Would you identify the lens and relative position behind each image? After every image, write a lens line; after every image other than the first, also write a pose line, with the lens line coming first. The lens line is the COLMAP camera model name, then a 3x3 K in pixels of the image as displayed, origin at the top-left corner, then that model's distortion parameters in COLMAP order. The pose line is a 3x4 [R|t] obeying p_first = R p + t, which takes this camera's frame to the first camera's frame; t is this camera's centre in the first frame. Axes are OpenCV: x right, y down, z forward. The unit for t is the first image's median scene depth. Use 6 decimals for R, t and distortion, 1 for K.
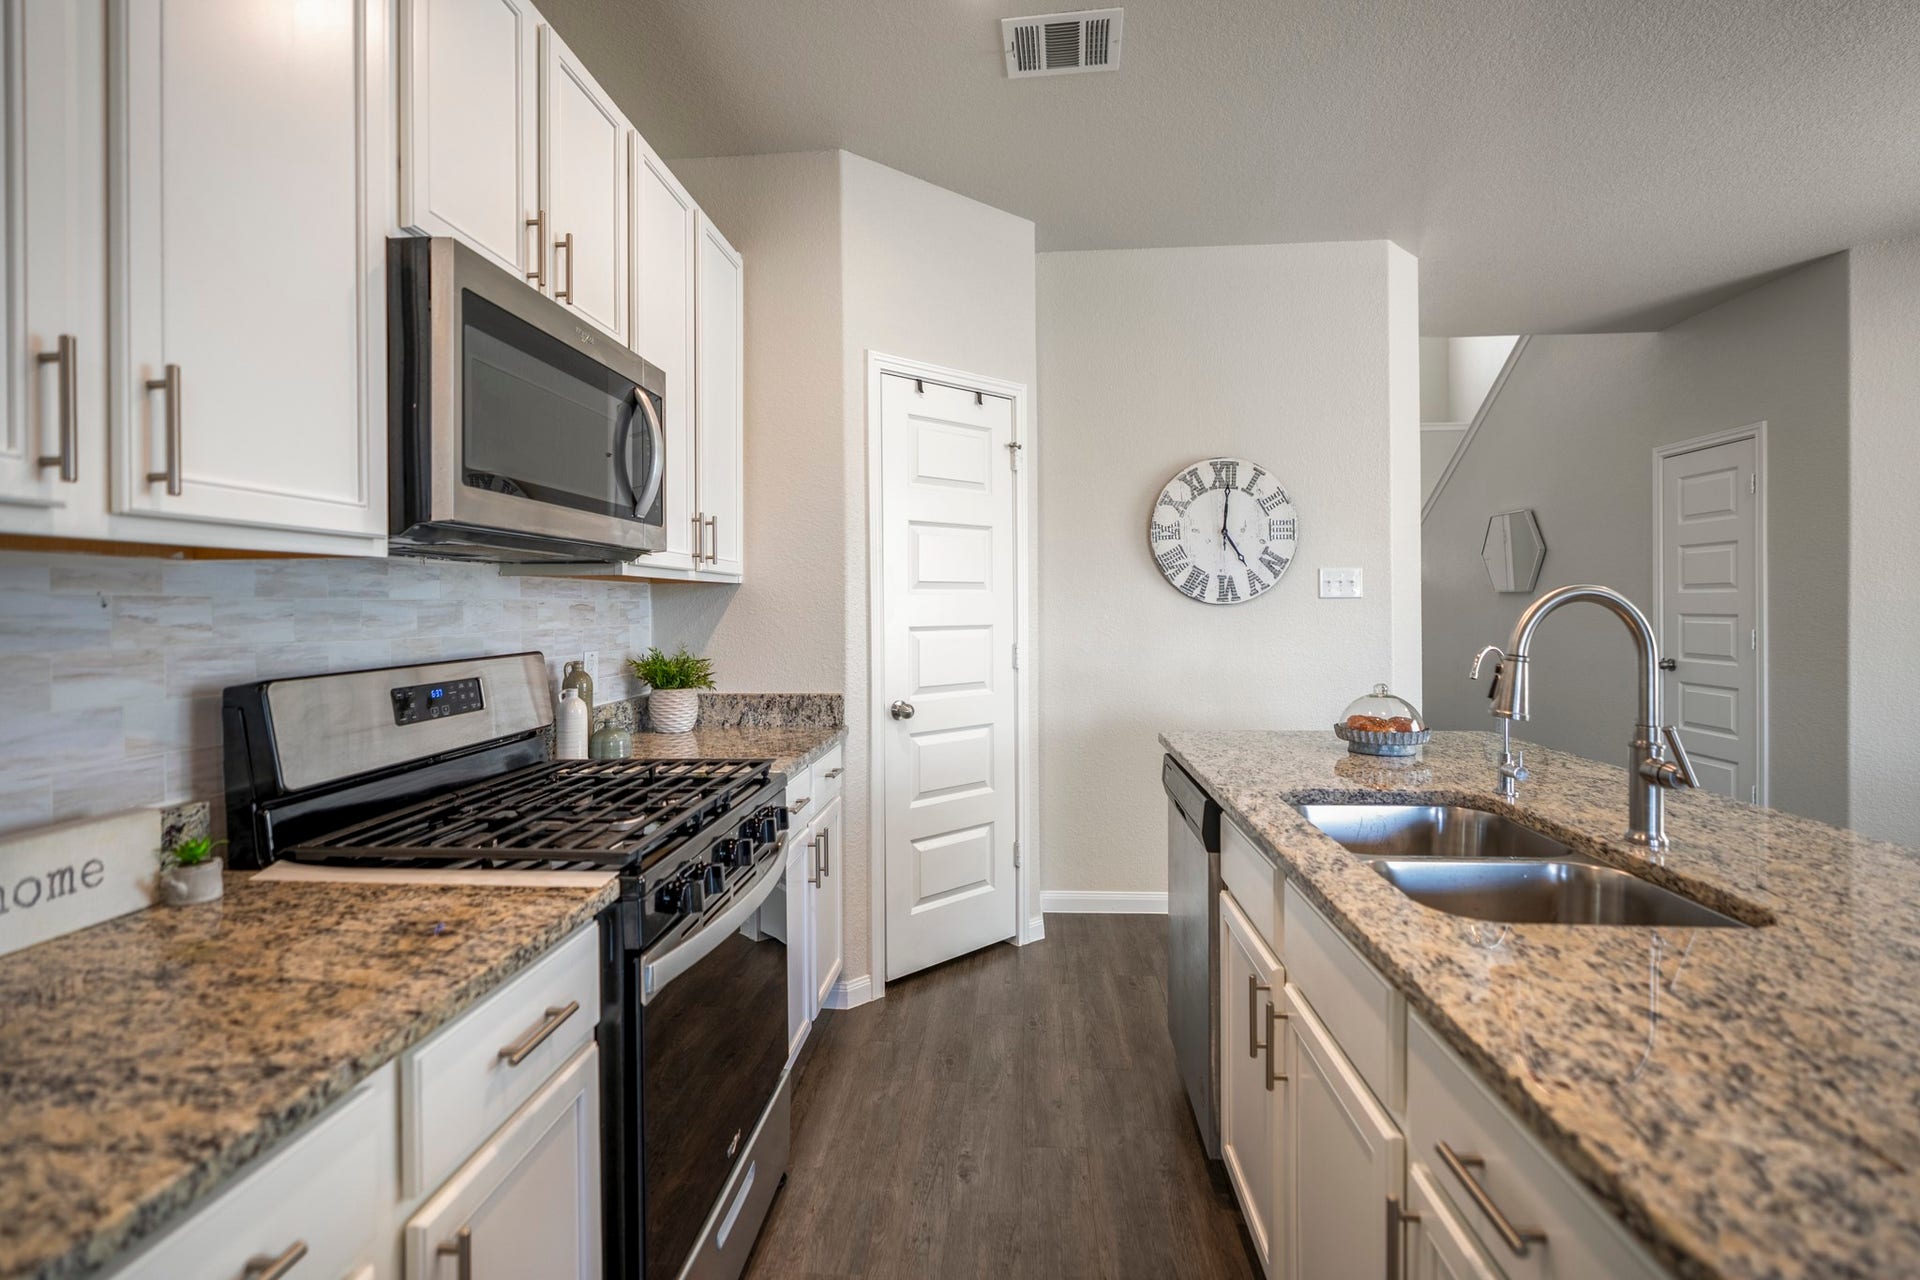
lens RADIAL K [[898.6, 0, 966.8], [0, 898.6, 603.8], [0, 0, 1]] dist [-0.001126, 0.001128]
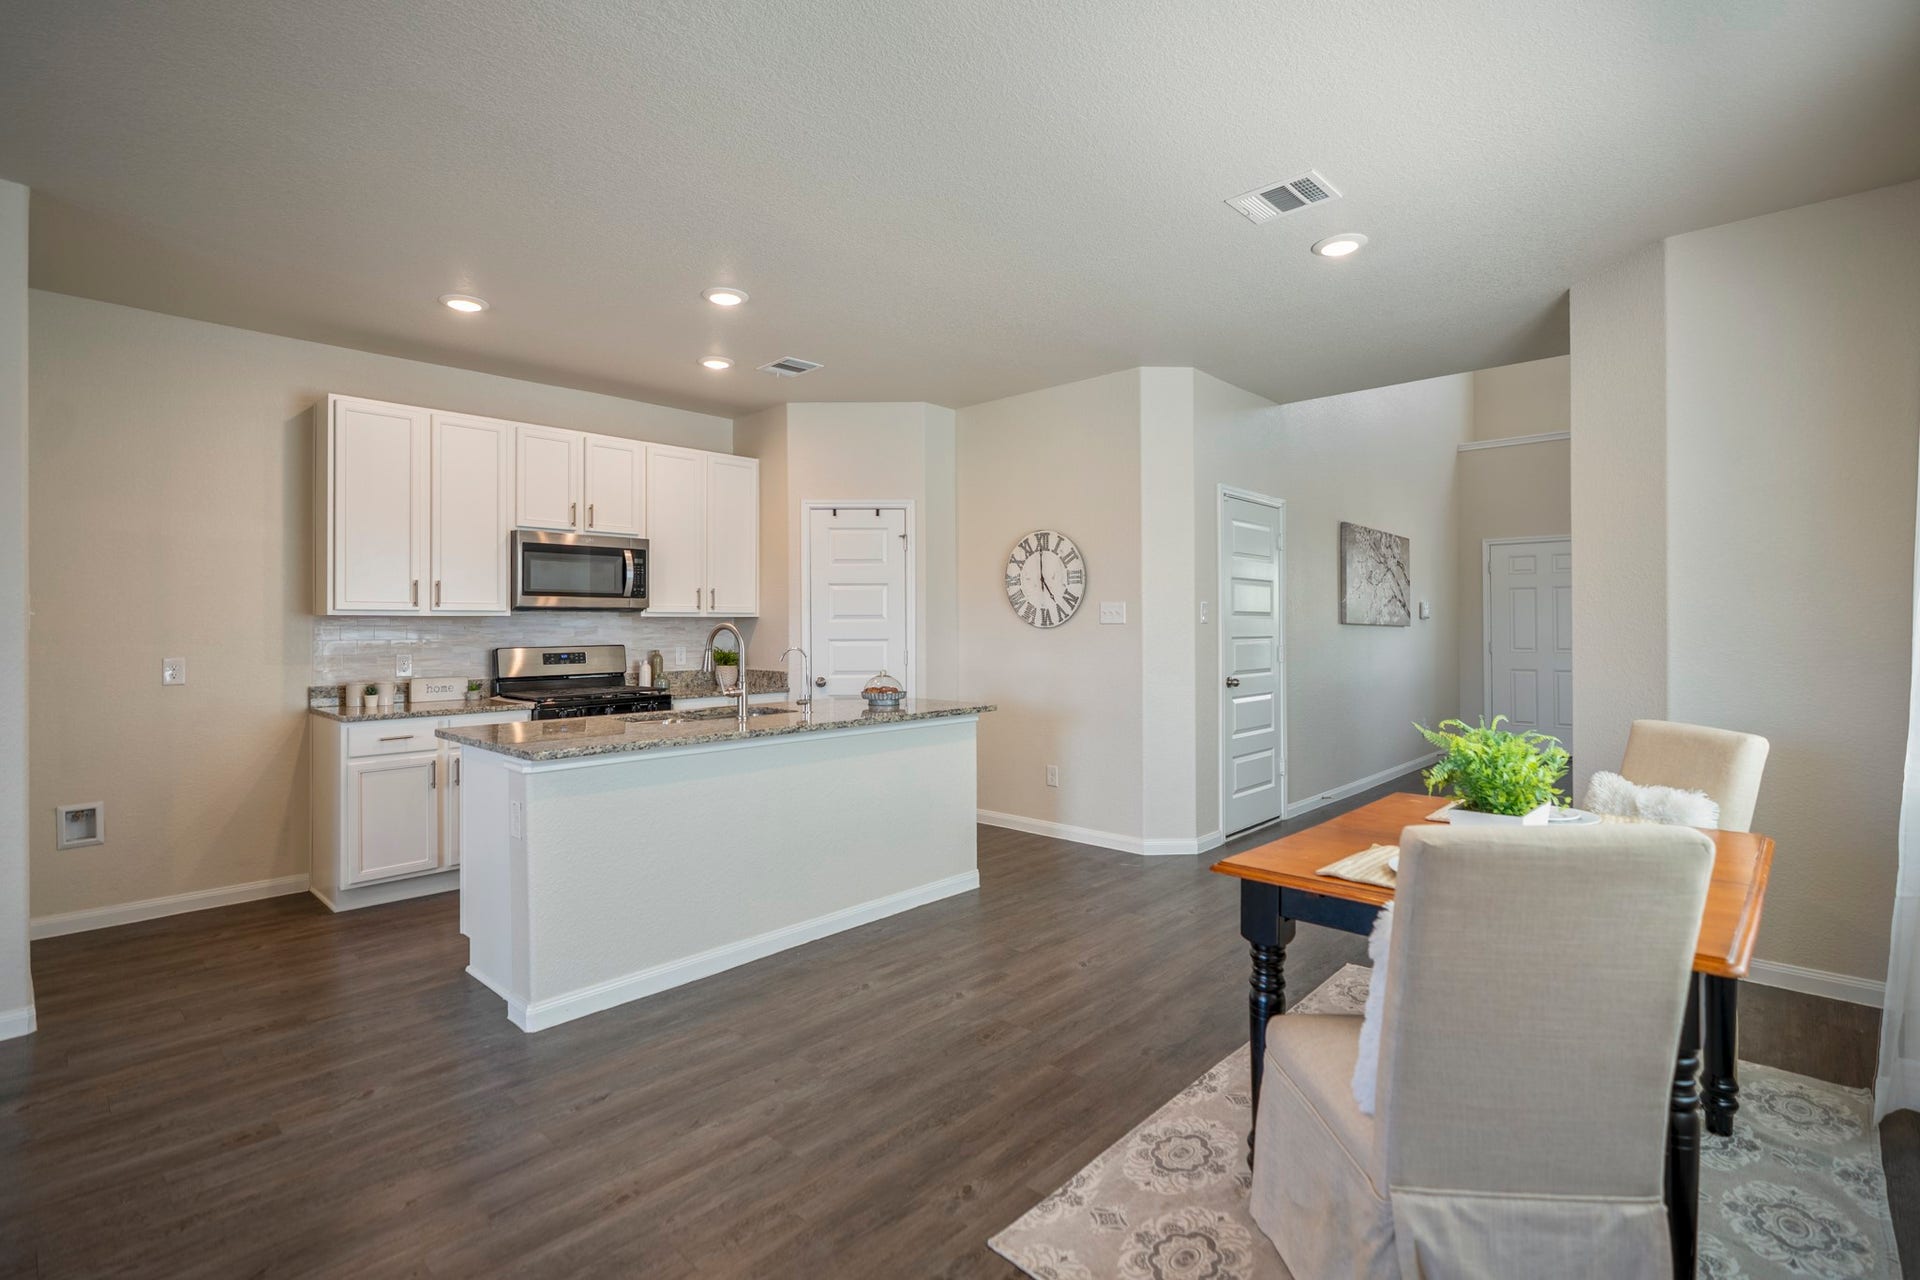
lens RADIAL K [[903.5, 0, 952.2], [0, 903.5, 615.0], [0, 0, 1]] dist [-0.000955, -0.000351]
pose [[0.772841, -0.003316, -0.634591, 1.361515], [-0.000343, 0.999984, -0.005643, -0.014701], [0.634600, 0.004579, 0.772827, -0.318880]]
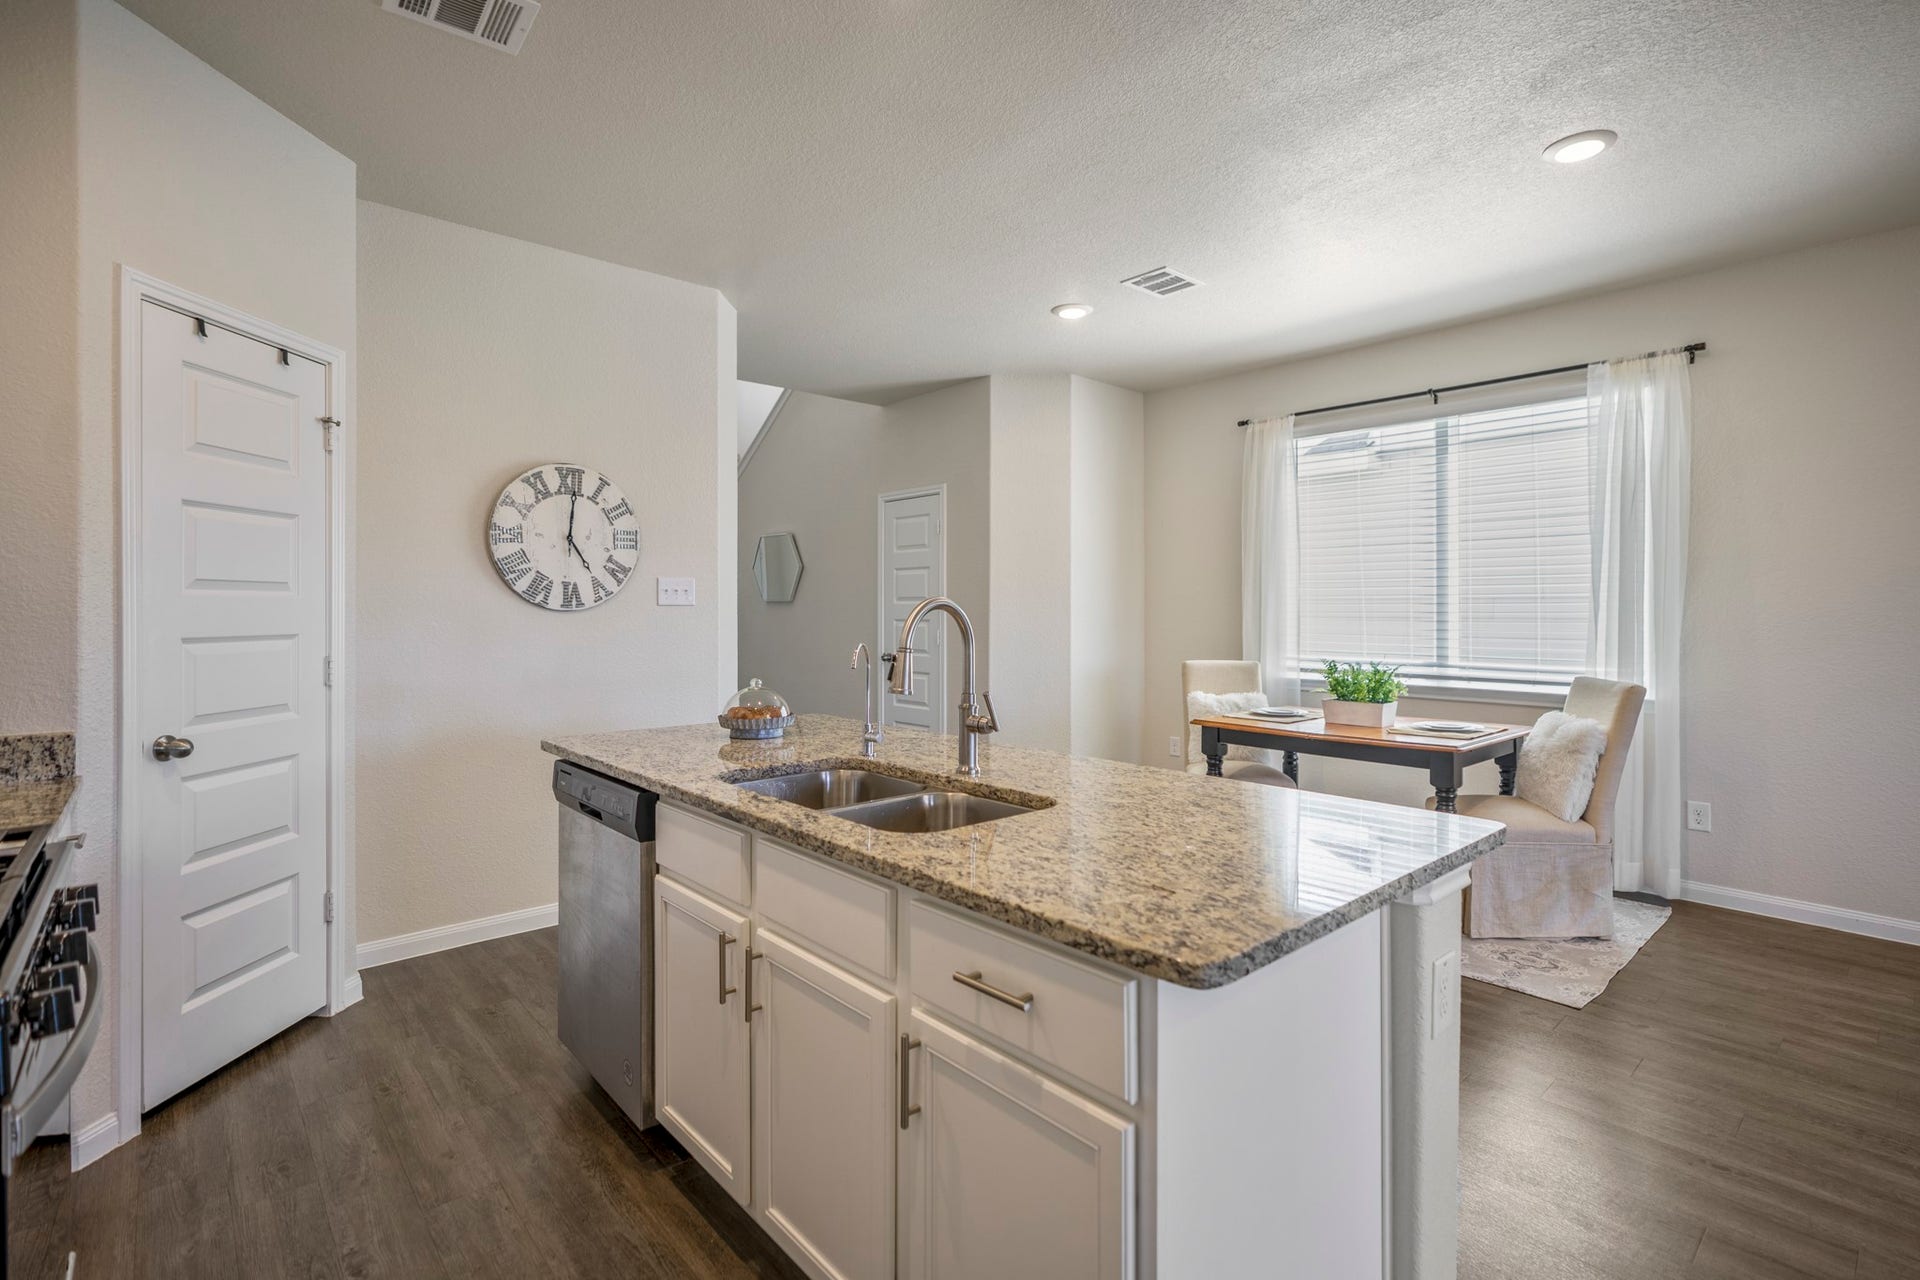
lens RADIAL K [[898.6, 0, 966.8], [0, 898.6, 603.8], [0, 0, 1]] dist [-0.001126, 0.001128]
pose [[0.693990, 0.010479, 0.719909, -0.150926], [-0.004524, 0.999938, -0.010195, 0.001328], [-0.719971, 0.003818, 0.693994, -0.013366]]
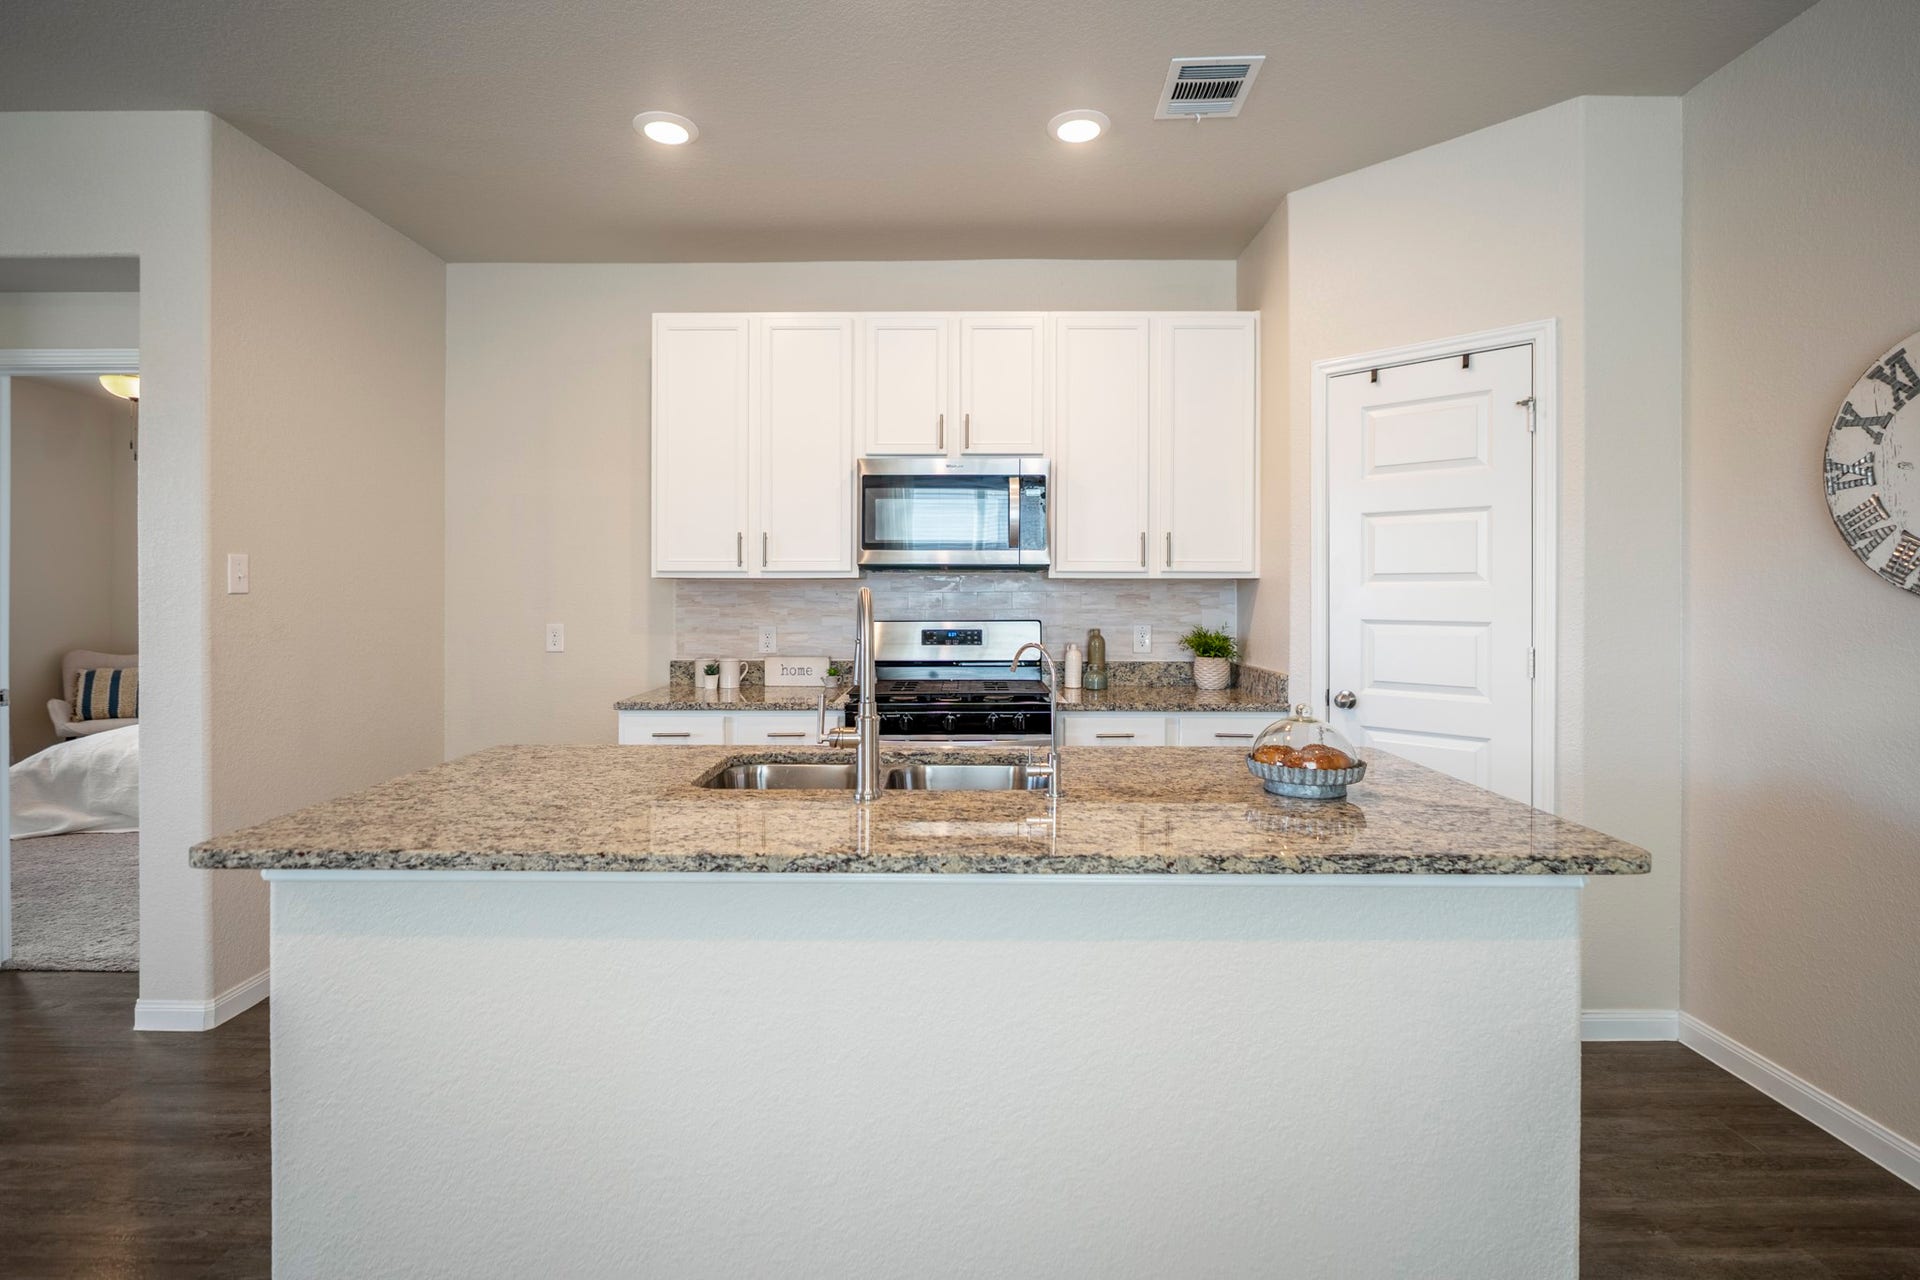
lens RADIAL K [[892.9, 0, 957.0], [0, 892.9, 592.5], [0, 0, 1]] dist [-0.003485, -0.000272]
pose [[0.062504, 0.006362, -0.998024, 0.906592], [-0.000742, 0.999980, 0.006328, -0.010195], [0.998044, 0.000345, 0.062508, 0.485912]]
